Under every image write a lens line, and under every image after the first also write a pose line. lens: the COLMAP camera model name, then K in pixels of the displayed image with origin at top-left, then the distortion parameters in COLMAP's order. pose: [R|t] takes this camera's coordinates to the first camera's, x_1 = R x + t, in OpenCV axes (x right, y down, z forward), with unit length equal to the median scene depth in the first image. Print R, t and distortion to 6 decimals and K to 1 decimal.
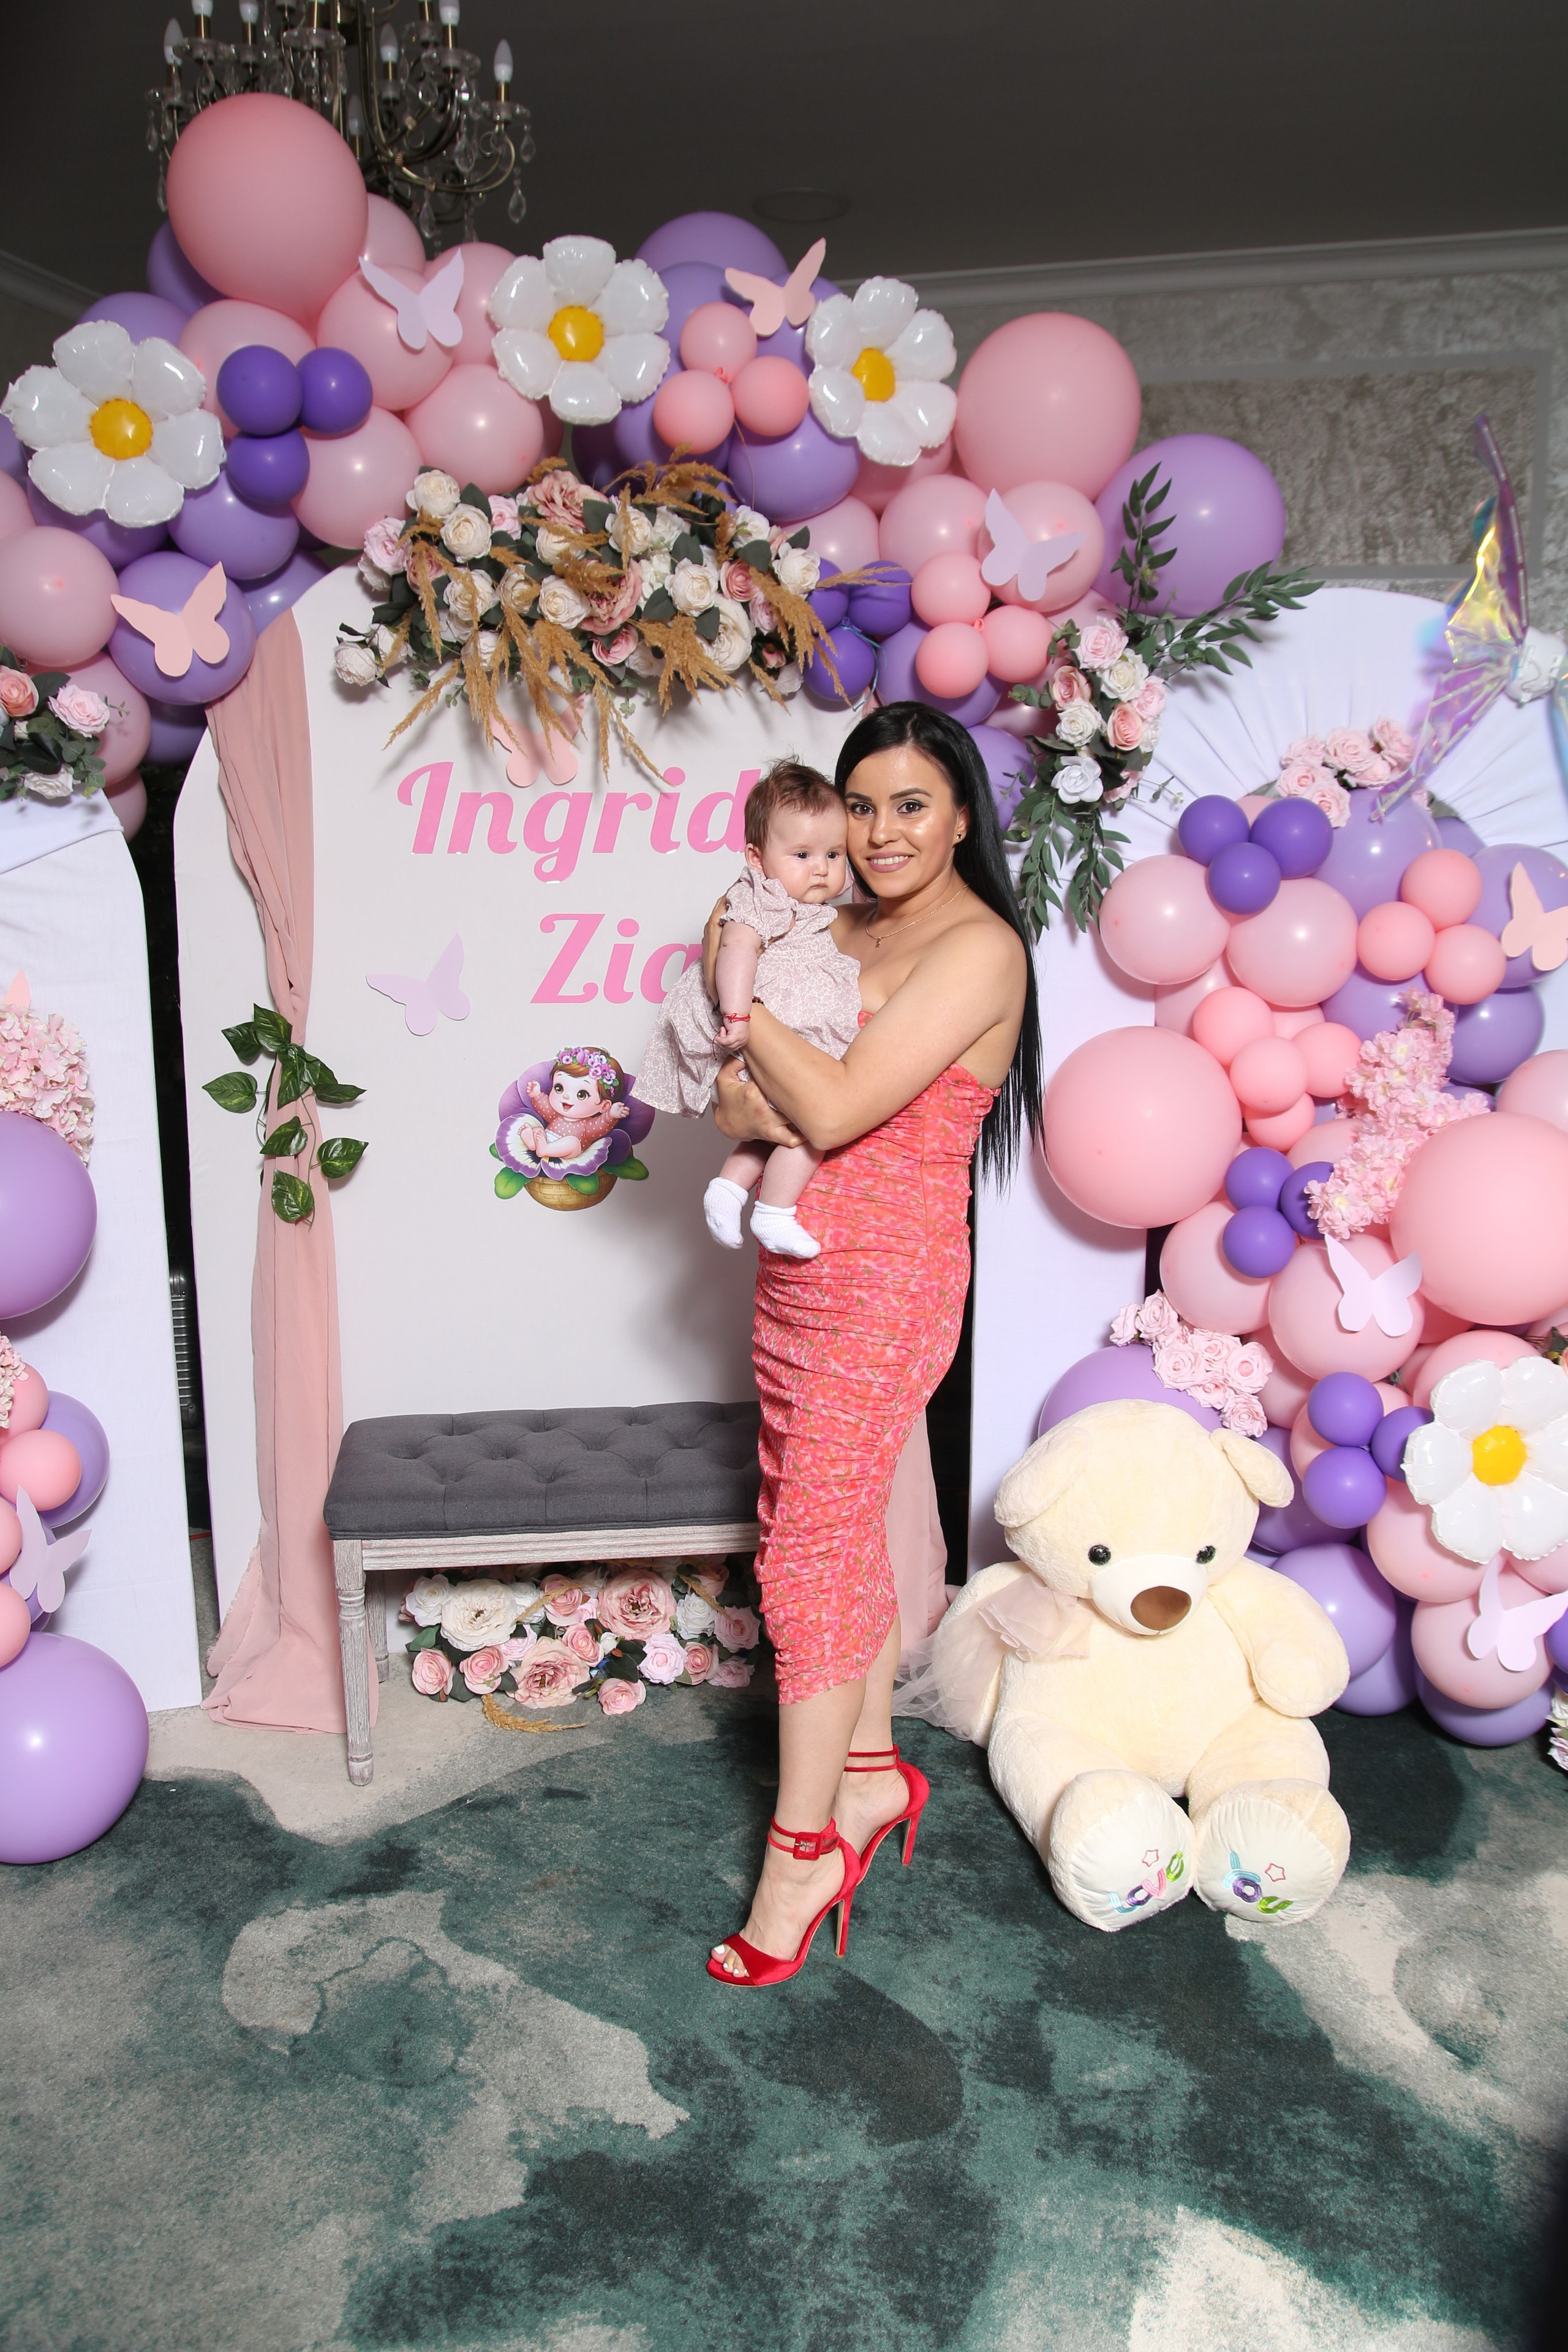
lens RADIAL K [[1856.5, 0, 798.5], [0, 1856.5, 1154.1], [0, 0, 1]] dist [-0.139194, 0.117210]
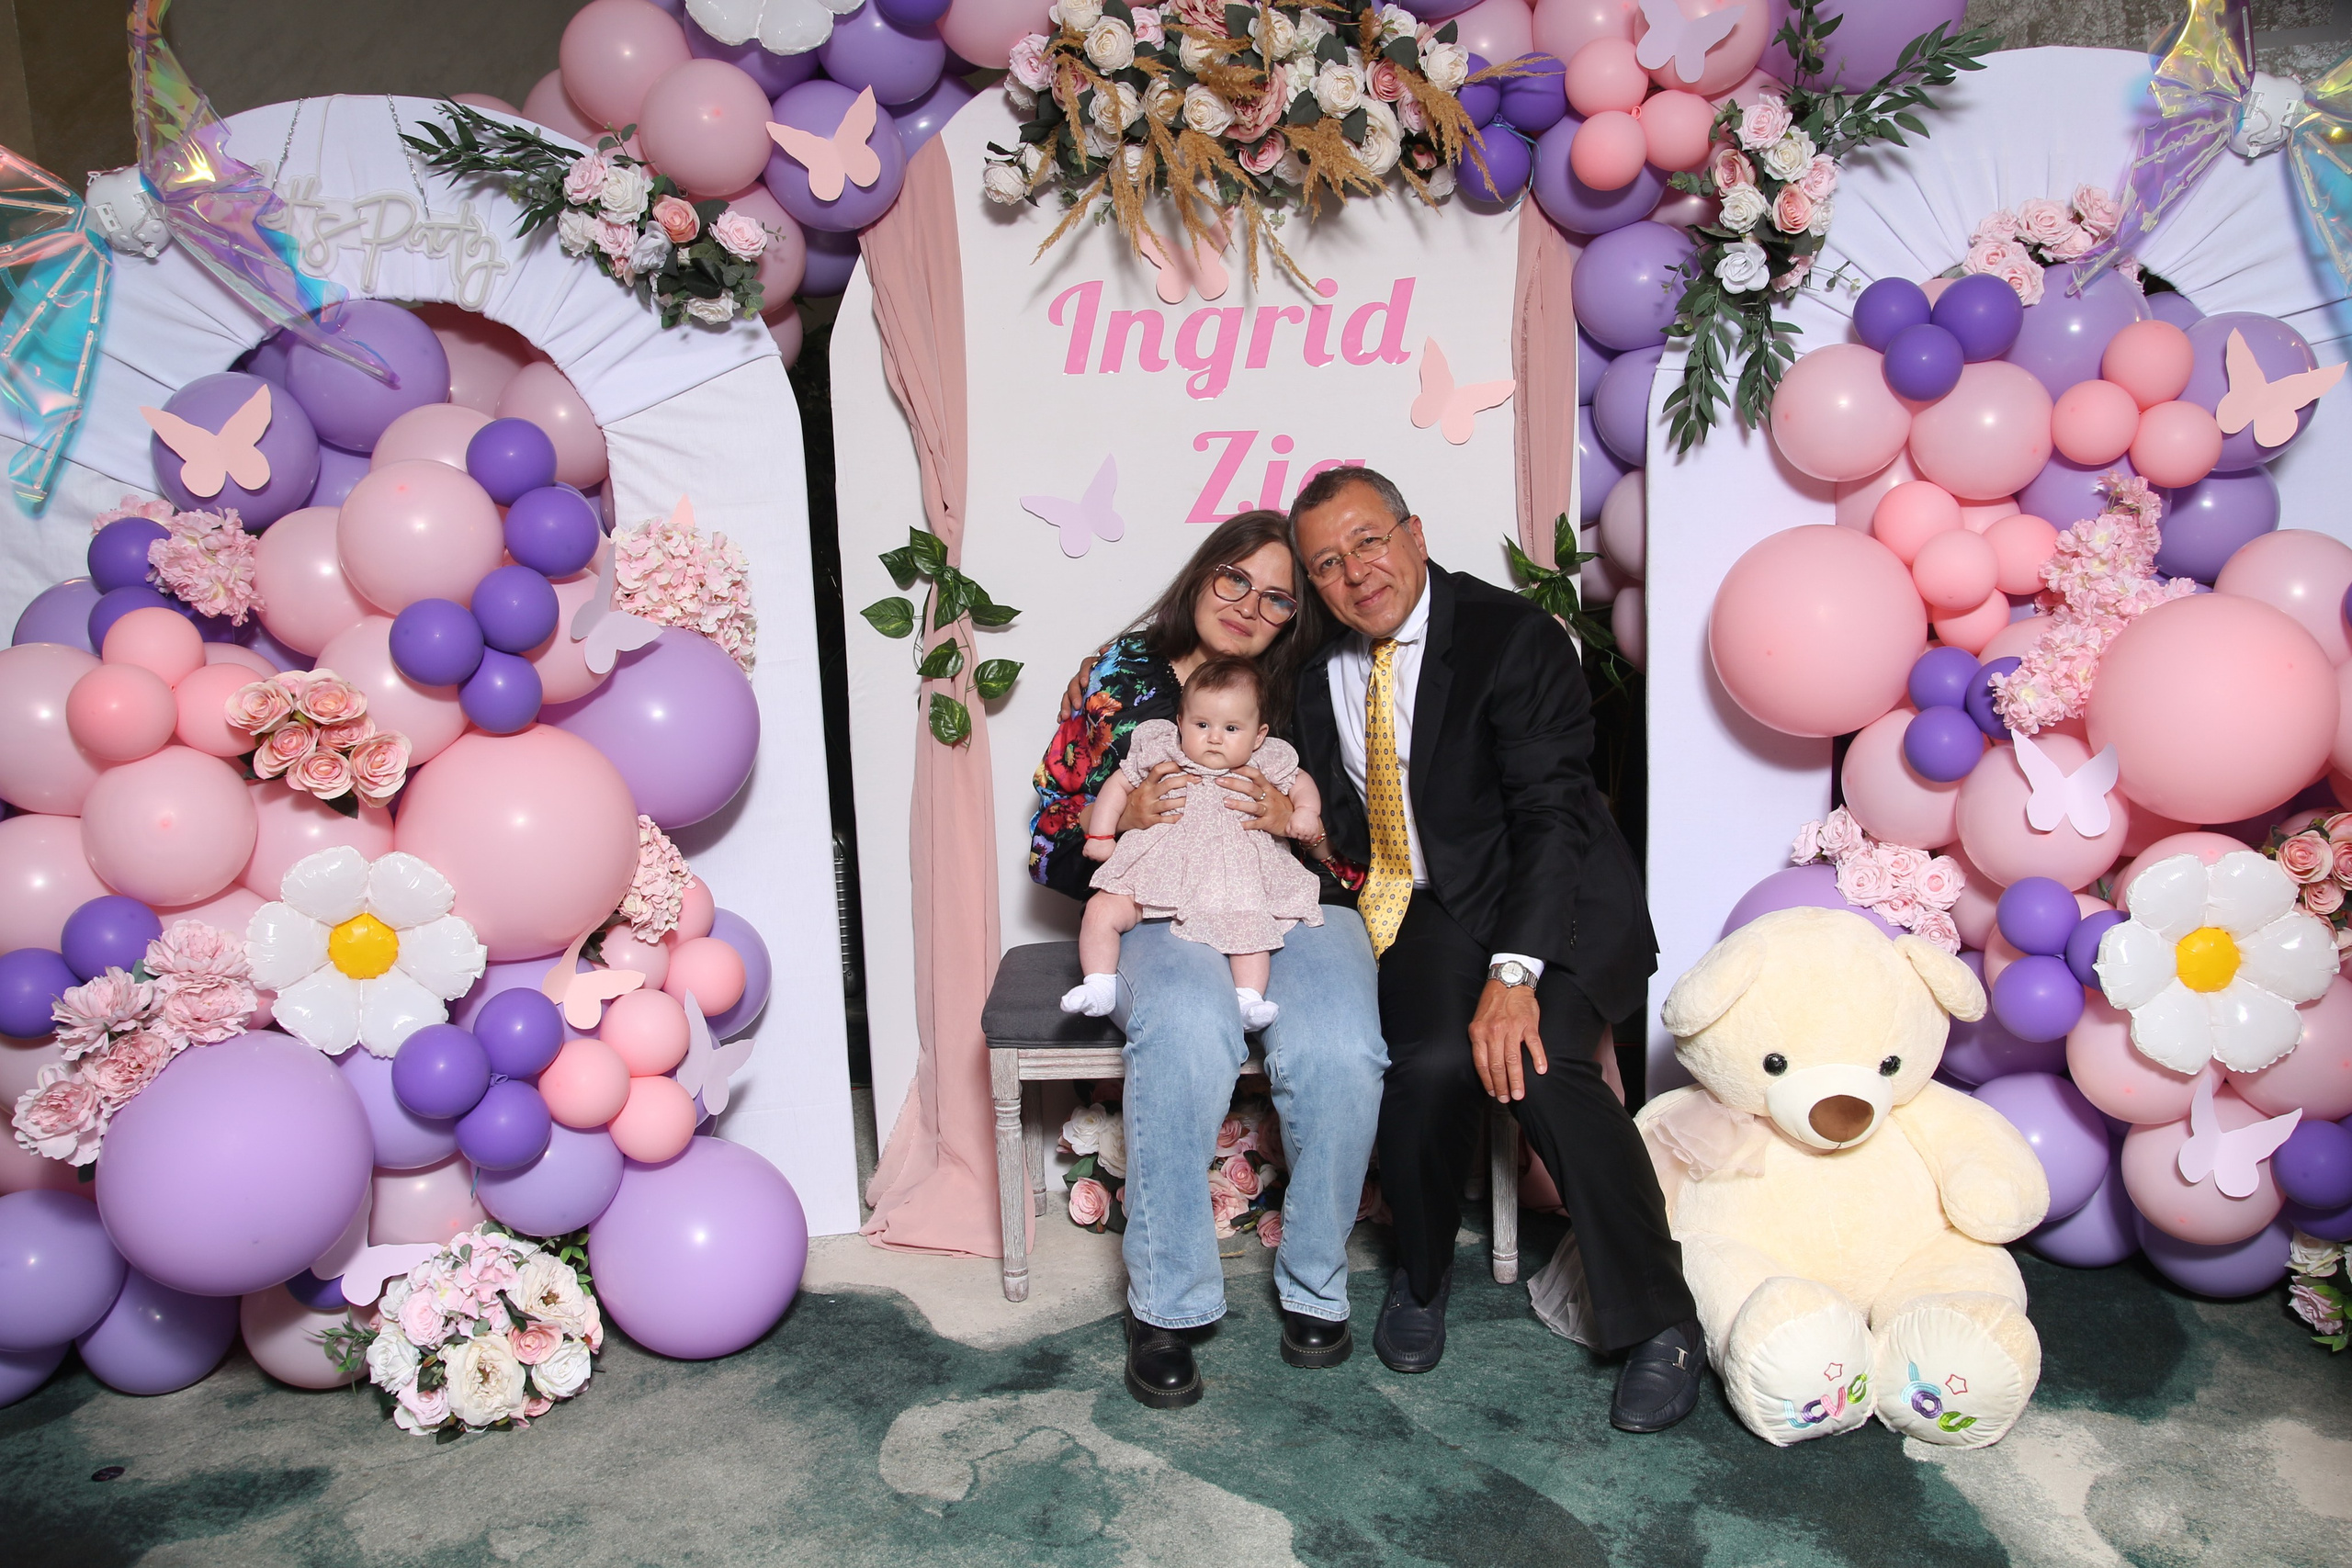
lens RADIAL K [[2092.9, 0, 1182.6], [0, 2092.9, 780.6], [0, 0, 1]] dist [-0.097862, 0.128500]
pose [[0.987085, -0.010531, -0.159849, 0.033187], [0.009429, 0.999926, -0.007655, 0.068913], [0.159918, 0.006049, 0.987112, -0.108434]]
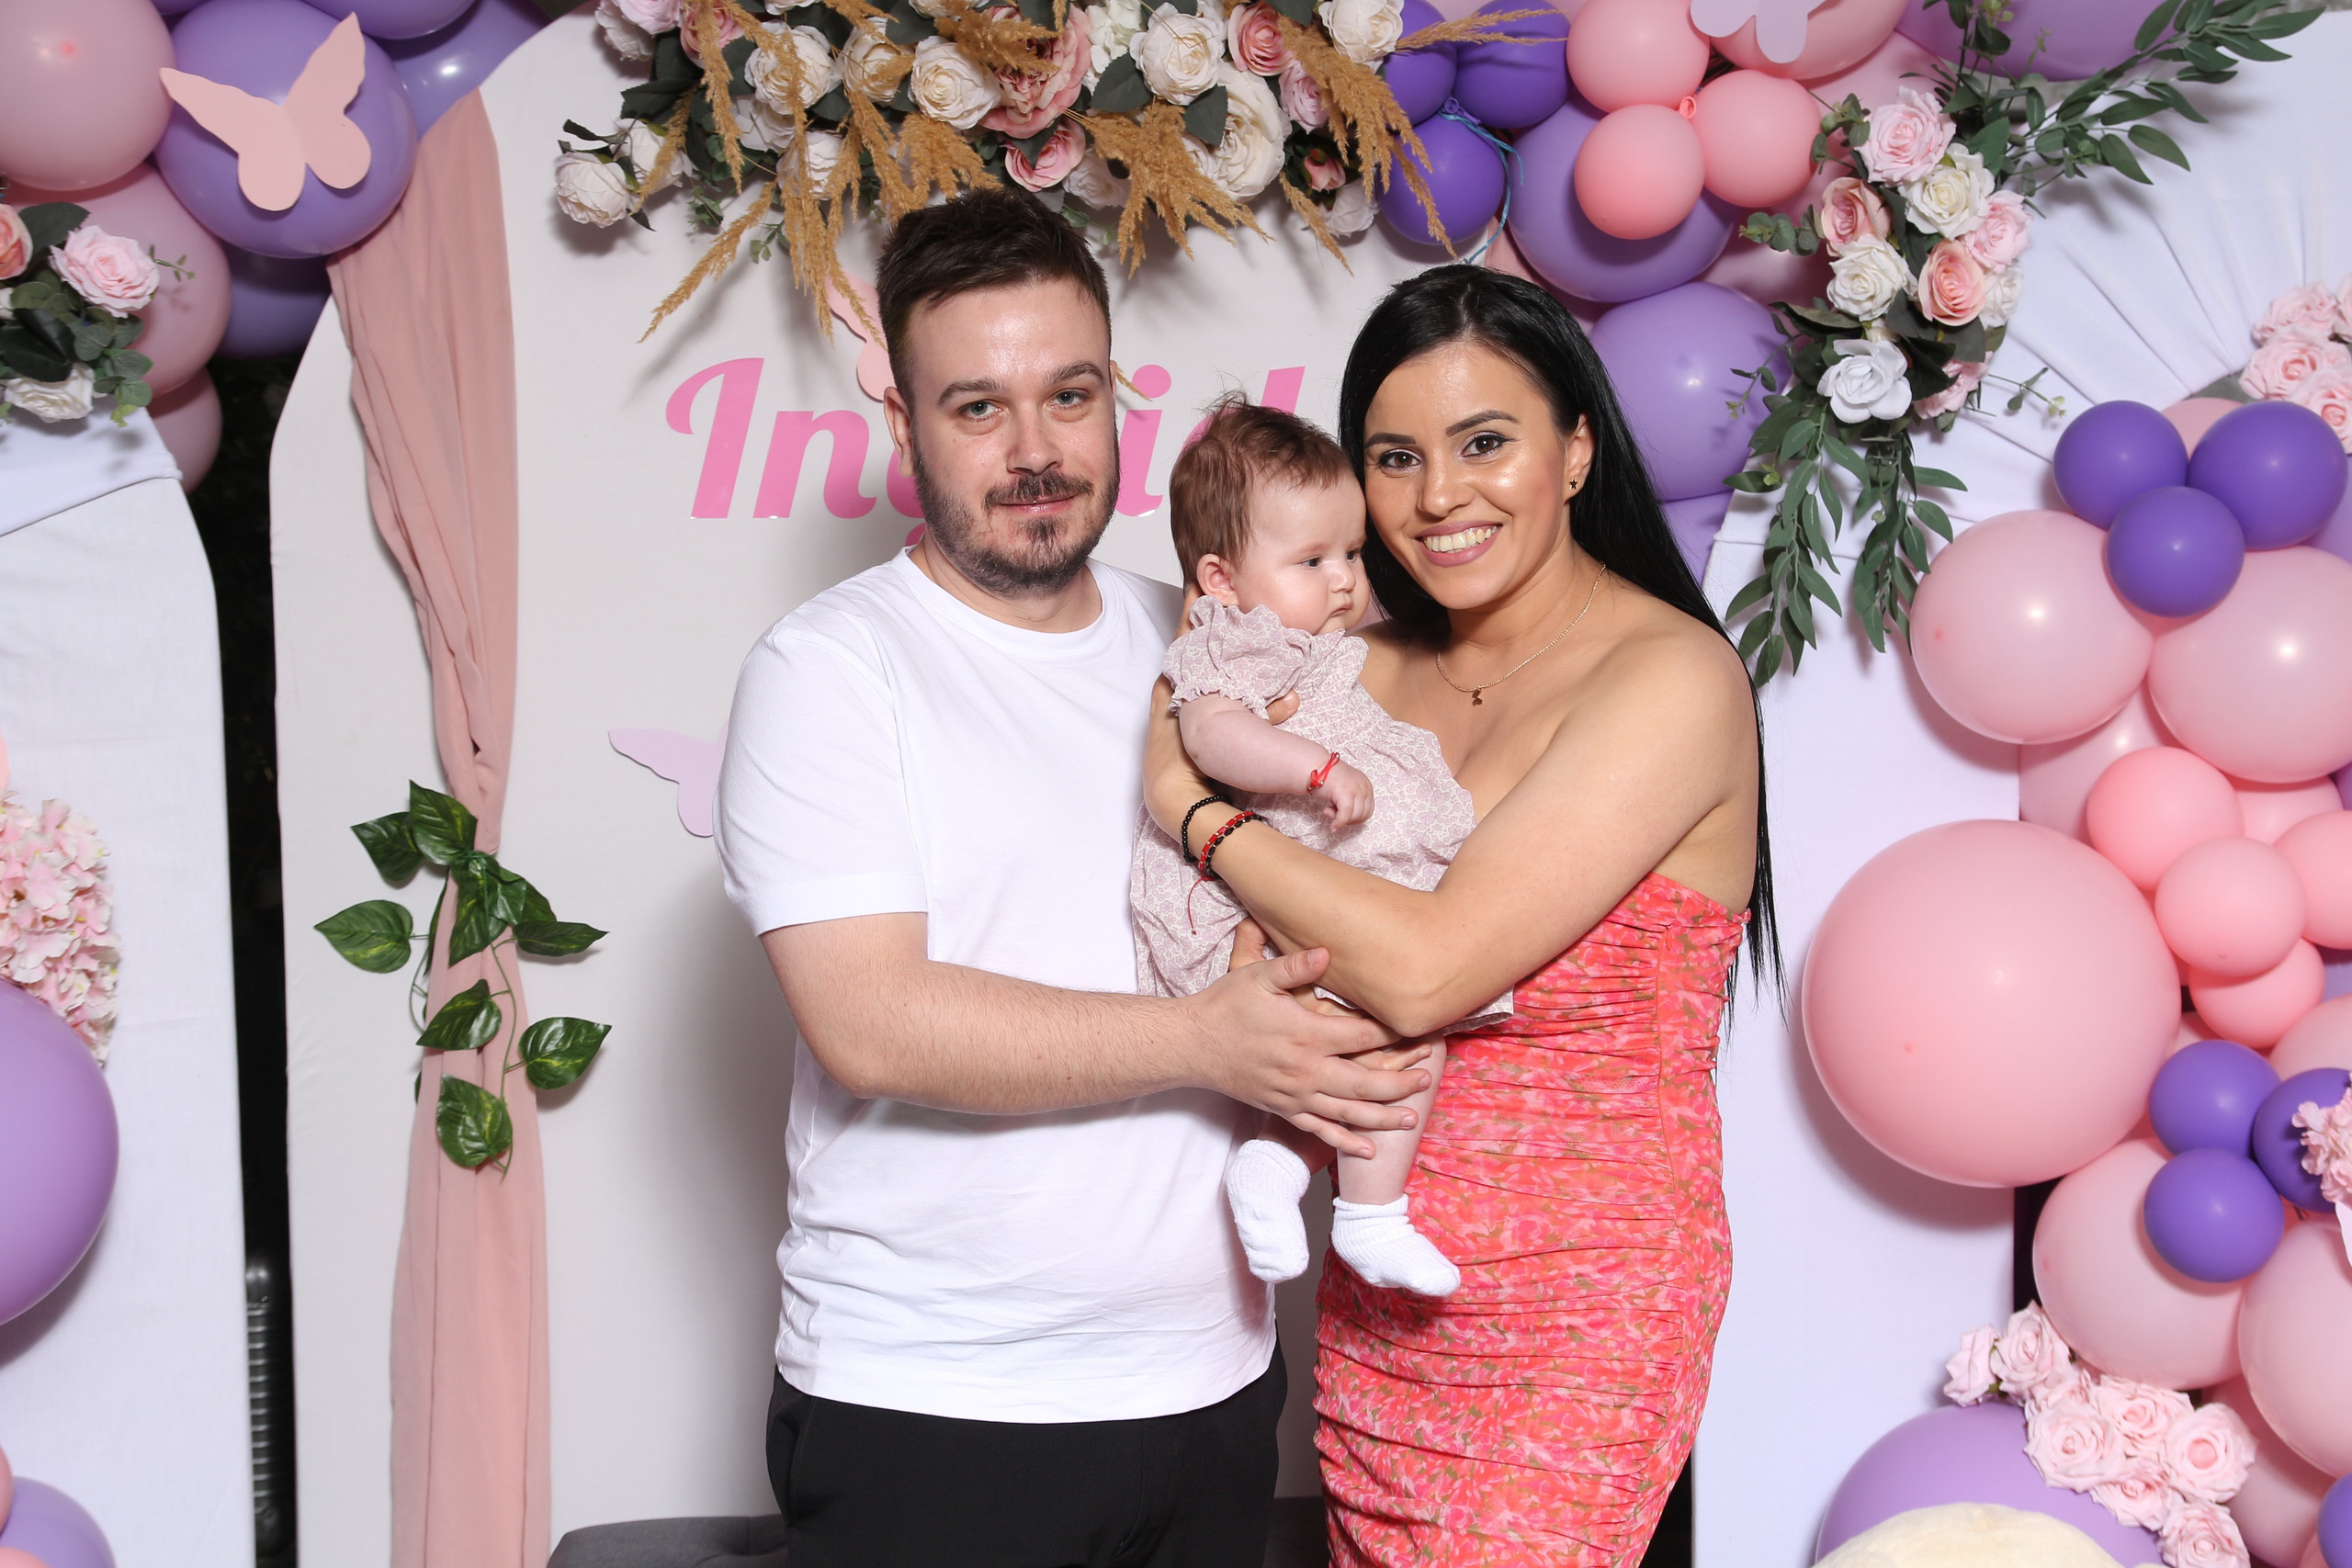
lens RADIAL K [[3550.4, 0, 1180.3], [0, 3550.4, 763.6], [0, 0, 1]] dist [0.115407, 0.000000]
pose [[0.997227, -0.002672, -0.074375, 0.024167], [-0.003285, 0.996801, -0.079852, 0.000421], [0.074350, 0.079875, 0.994028, -0.085180]]
